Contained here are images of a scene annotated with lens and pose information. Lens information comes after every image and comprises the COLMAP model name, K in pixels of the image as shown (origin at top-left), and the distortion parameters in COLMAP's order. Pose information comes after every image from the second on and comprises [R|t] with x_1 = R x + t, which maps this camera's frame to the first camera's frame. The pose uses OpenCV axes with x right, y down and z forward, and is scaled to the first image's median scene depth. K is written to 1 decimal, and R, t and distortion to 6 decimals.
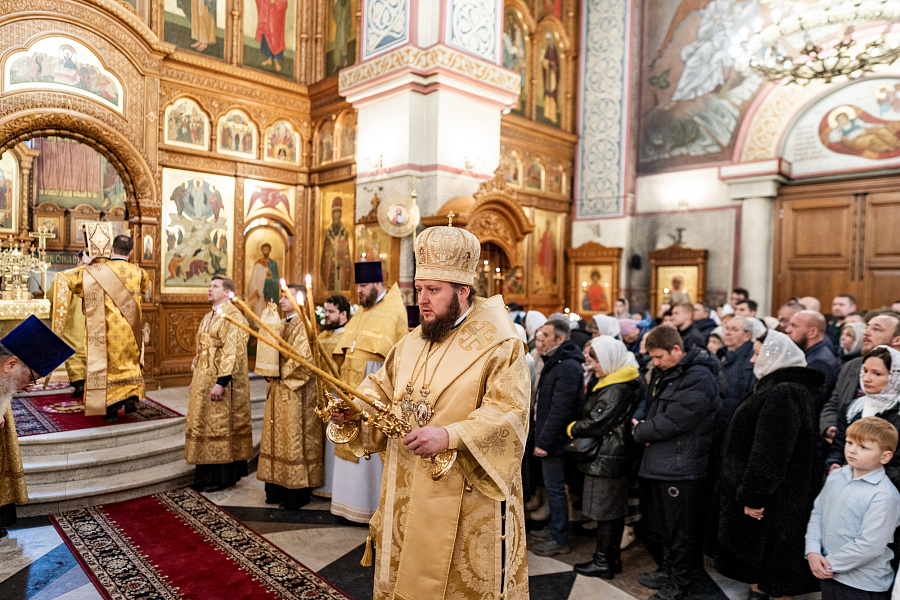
lens RADIAL K [[598.1, 0, 444.0], [0, 598.1, 295.9], [0, 0, 1]] dist [-0.000390, 0.003542]
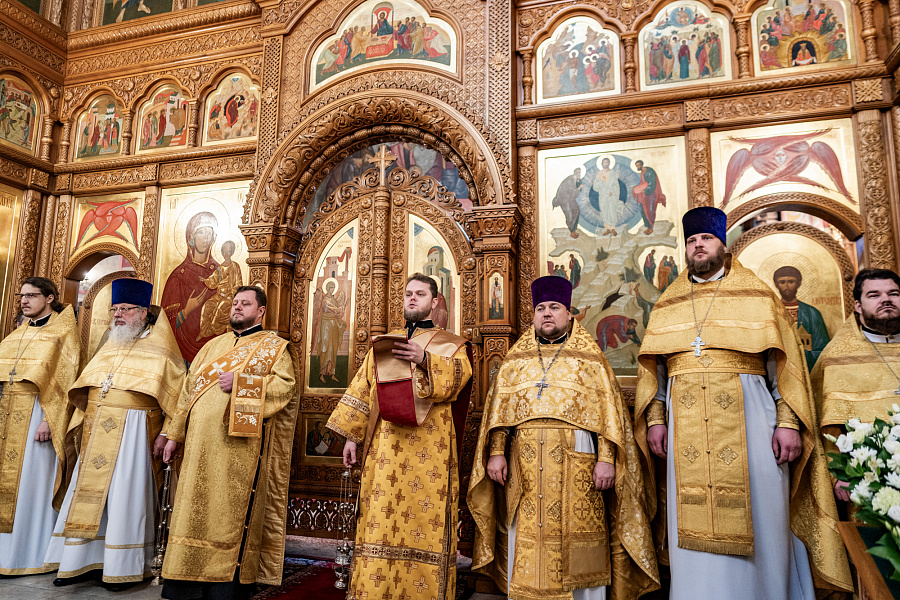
lens RADIAL K [[598.1, 0, 447.5], [0, 598.1, 296.0], [0, 0, 1]] dist [-0.000390, 0.003542]
pose [[0.507781, -0.151058, -0.848139, -0.069875], [-0.012313, 0.983134, -0.182473, 0.012588], [0.861398, 0.103100, 0.497357, 0.629993]]
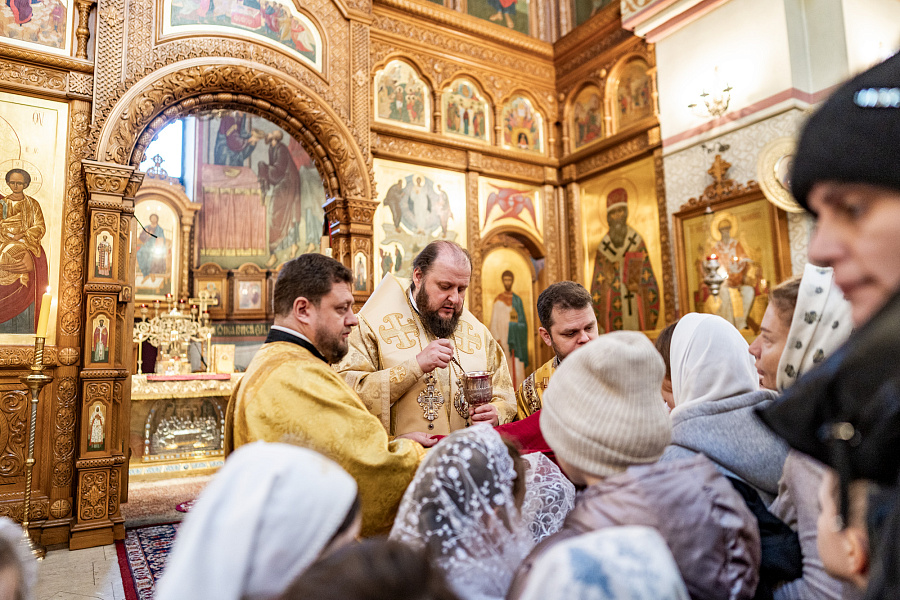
lens RADIAL K [[598.1, 0, 448.6], [0, 598.1, 295.1], [0, 0, 1]] dist [-0.000390, 0.003542]
pose [[0.979805, -0.074567, -0.185531, -0.255722], [0.048149, 0.988547, -0.143029, 0.034821], [0.194071, 0.131208, 0.972173, 0.359960]]
